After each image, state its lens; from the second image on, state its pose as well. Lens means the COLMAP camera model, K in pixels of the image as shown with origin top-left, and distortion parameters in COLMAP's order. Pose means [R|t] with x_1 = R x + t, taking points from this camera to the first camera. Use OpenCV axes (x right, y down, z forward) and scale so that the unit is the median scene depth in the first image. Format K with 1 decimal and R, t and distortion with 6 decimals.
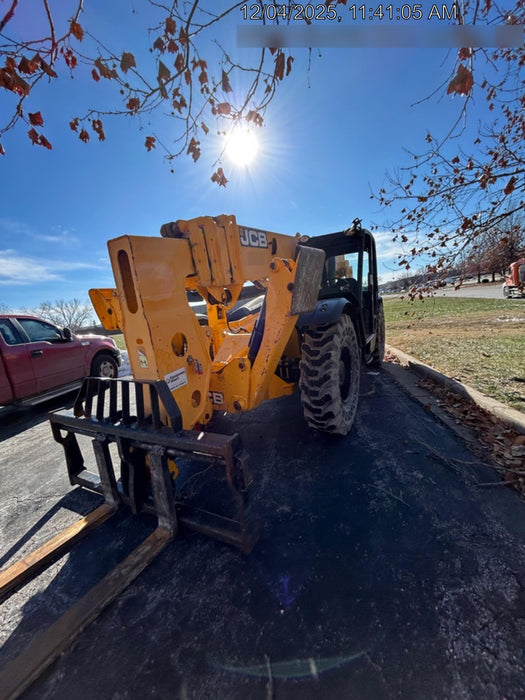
lens RADIAL K [[277.2, 0, 262.5], [0, 277.2, 350.0], [0, 0, 1]] dist [0.001616, -0.000111]
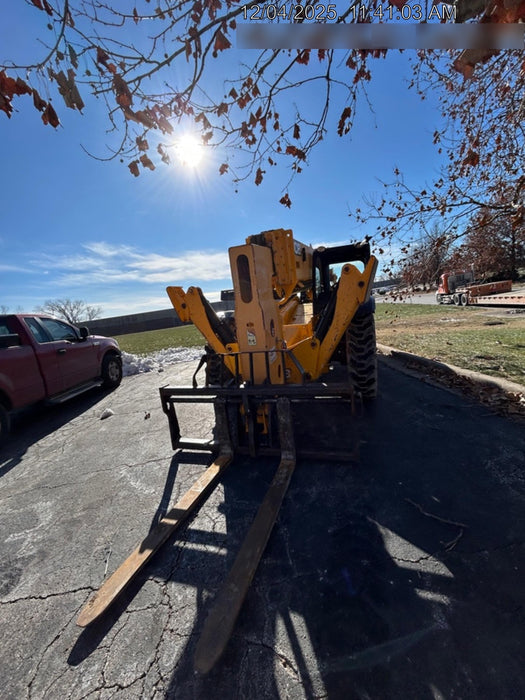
lens RADIAL K [[277.2, 0, 262.5], [0, 277.2, 350.0], [0, 0, 1]] dist [0.001616, -0.000111]
pose [[0.986177, -0.026151, 0.163621, -0.410780], [0.030084, 0.999314, -0.021608, 0.081075], [-0.162944, 0.026232, 0.986287, -0.198643]]
